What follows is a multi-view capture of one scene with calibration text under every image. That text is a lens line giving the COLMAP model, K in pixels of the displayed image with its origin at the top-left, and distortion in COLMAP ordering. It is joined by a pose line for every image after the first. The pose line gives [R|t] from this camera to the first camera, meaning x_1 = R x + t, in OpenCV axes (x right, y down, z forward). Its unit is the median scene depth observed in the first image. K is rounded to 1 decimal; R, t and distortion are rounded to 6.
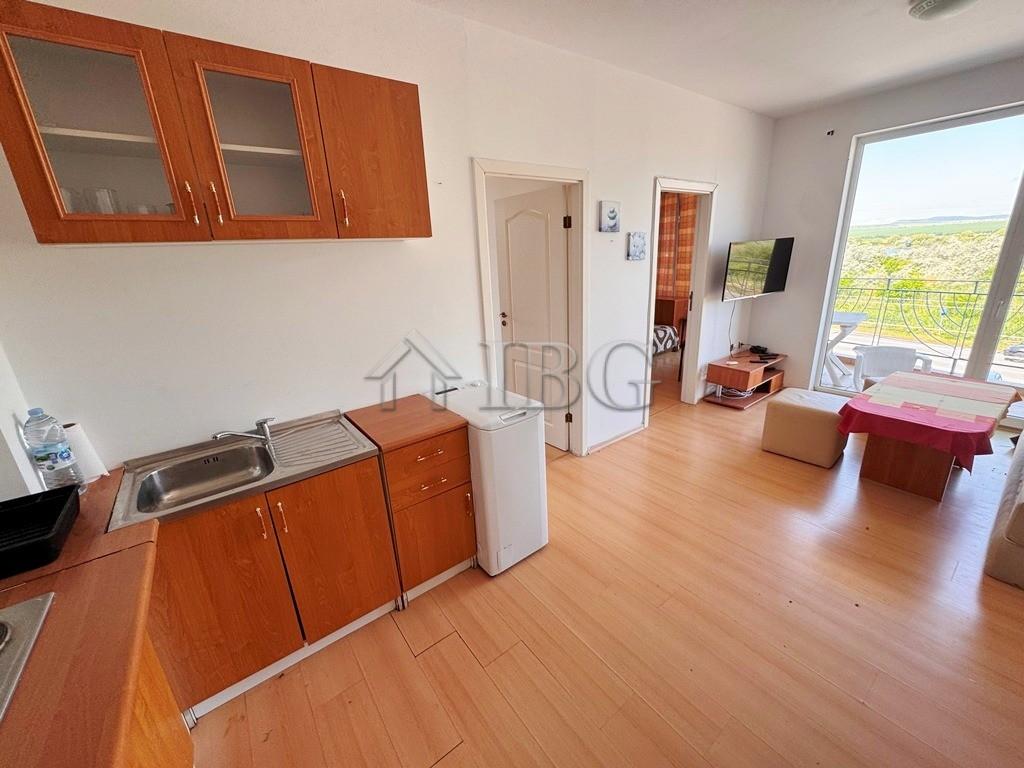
lens RADIAL K [[407.9, 0, 512.6], [0, 407.9, 380.7], [0, 0, 1]] dist [-0.002296, 0.000053]
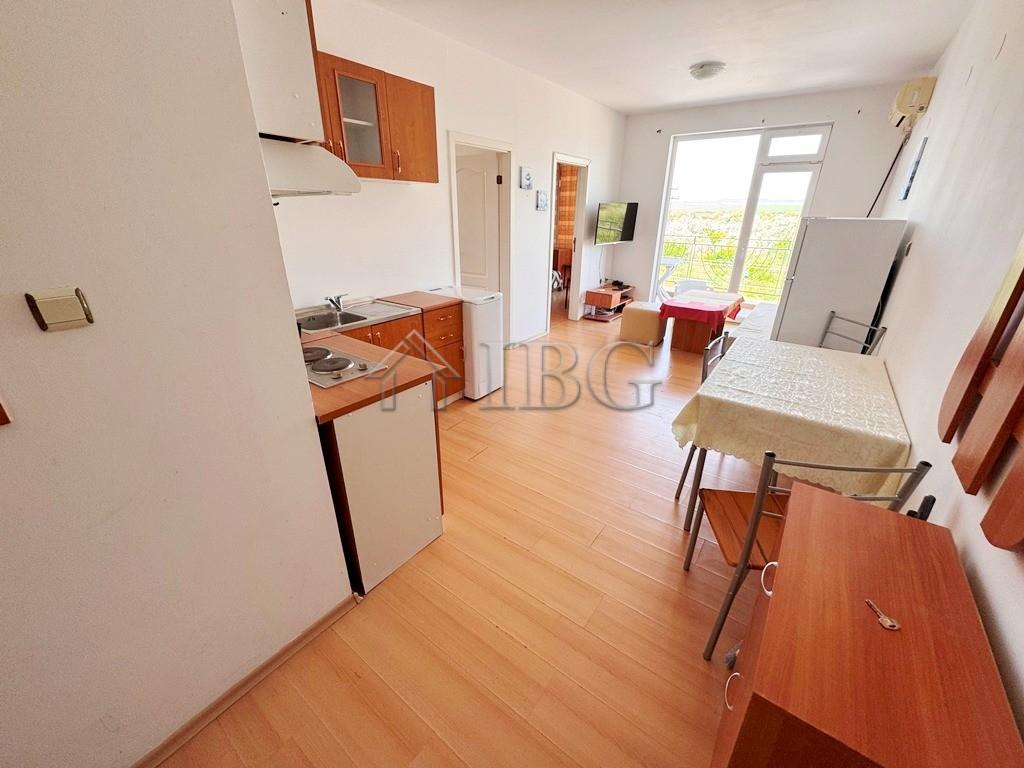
lens RADIAL K [[407.9, 0, 512.6], [0, 407.9, 380.7], [0, 0, 1]] dist [-0.002296, 0.000053]
pose [[0.957437, -0.058679, 0.282615, -0.211445], [0.033009, 0.994954, 0.094751, 0.143735], [-0.286748, -0.081389, 0.954542, -0.351026]]
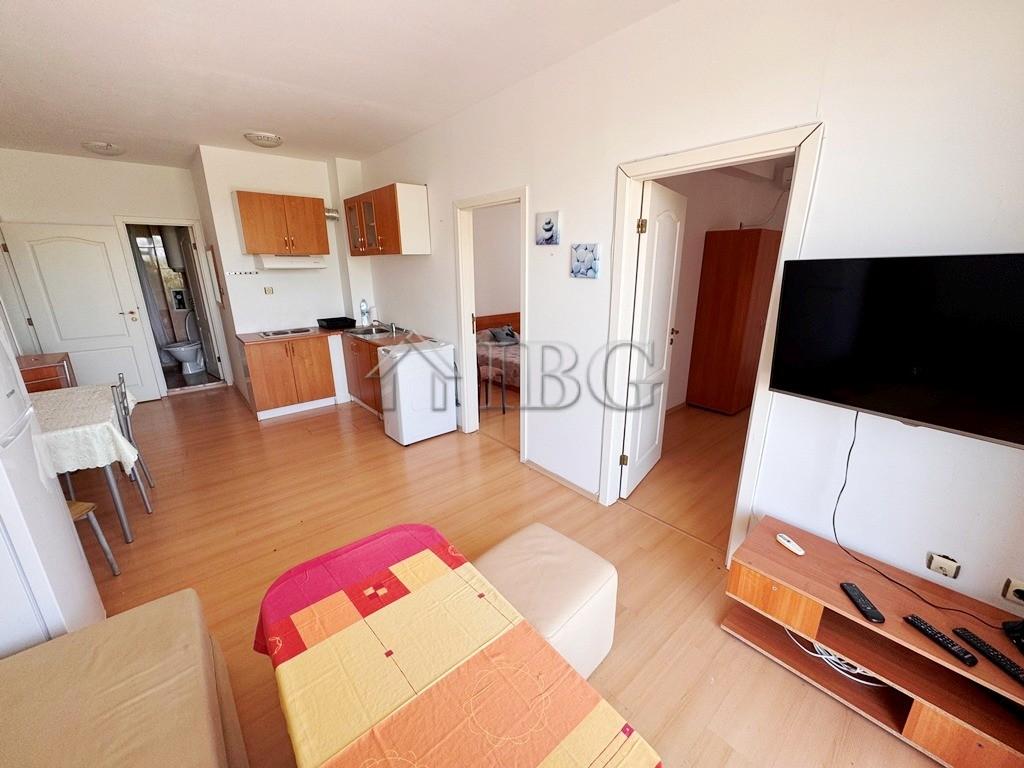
lens RADIAL K [[407.9, 0, 512.6], [0, 407.9, 380.7], [0, 0, 1]] dist [-0.002296, 0.000053]
pose [[0.063512, 0.324879, -0.943621, 0.971527], [-0.292262, 0.910130, 0.293678, -0.267828], [0.954227, 0.257132, 0.152754, 0.694508]]
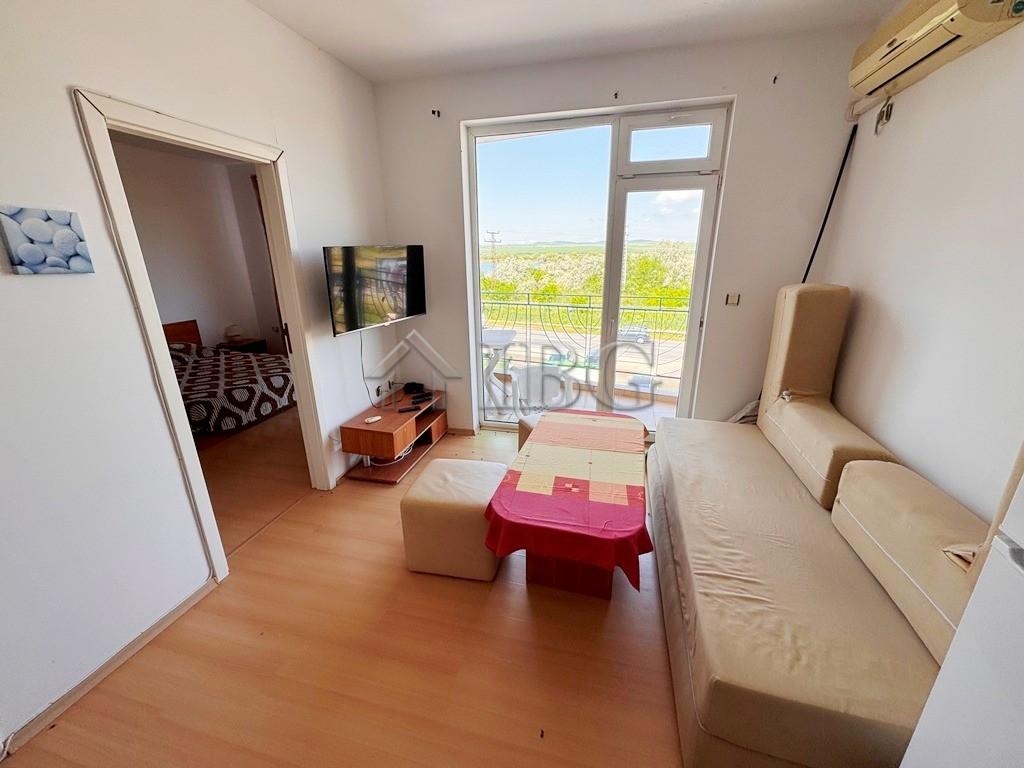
lens RADIAL K [[407.9, 0, 512.6], [0, 407.9, 380.7], [0, 0, 1]] dist [-0.002296, 0.000053]
pose [[0.783553, -0.147359, 0.603597, 0.352211], [0.158273, 0.986759, 0.035441, -0.108402], [-0.600827, 0.067763, 0.796501, 0.328831]]
